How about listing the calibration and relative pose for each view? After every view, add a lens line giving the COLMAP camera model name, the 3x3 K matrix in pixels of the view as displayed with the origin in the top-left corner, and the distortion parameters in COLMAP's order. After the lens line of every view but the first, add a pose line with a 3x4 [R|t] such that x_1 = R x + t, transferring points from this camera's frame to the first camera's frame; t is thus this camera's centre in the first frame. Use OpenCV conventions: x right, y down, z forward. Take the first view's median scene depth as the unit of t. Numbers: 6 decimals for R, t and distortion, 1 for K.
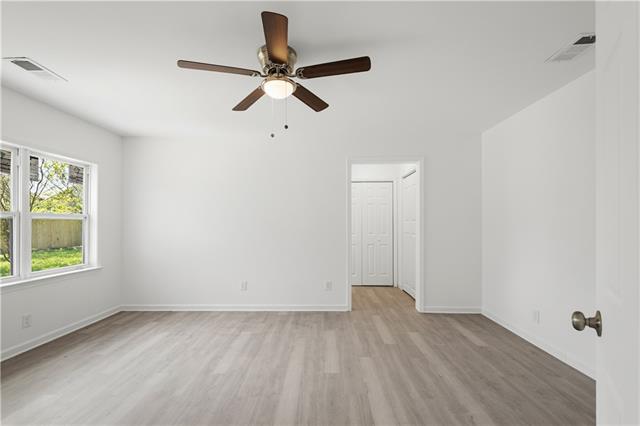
lens RADIAL K [[296.9, 0, 320.0], [0, 296.9, 213.0], [0, 0, 1]] dist [0.028843, -0.000161]
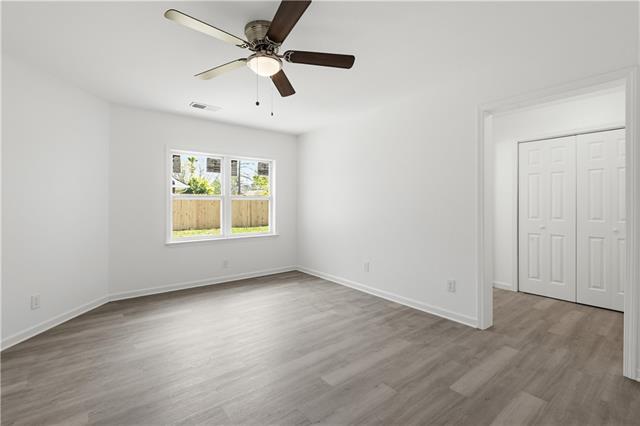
lens RADIAL K [[290.1, 0, 320.2], [0, 290.1, 202.0], [0, 0, 1]] dist [-0.000467, -0.000565]
pose [[0.638109, 0.001043, -0.769946, 0.436620], [0.024114, 0.999481, 0.021339, 0.008326], [0.769569, -0.032183, 0.637753, 0.323983]]
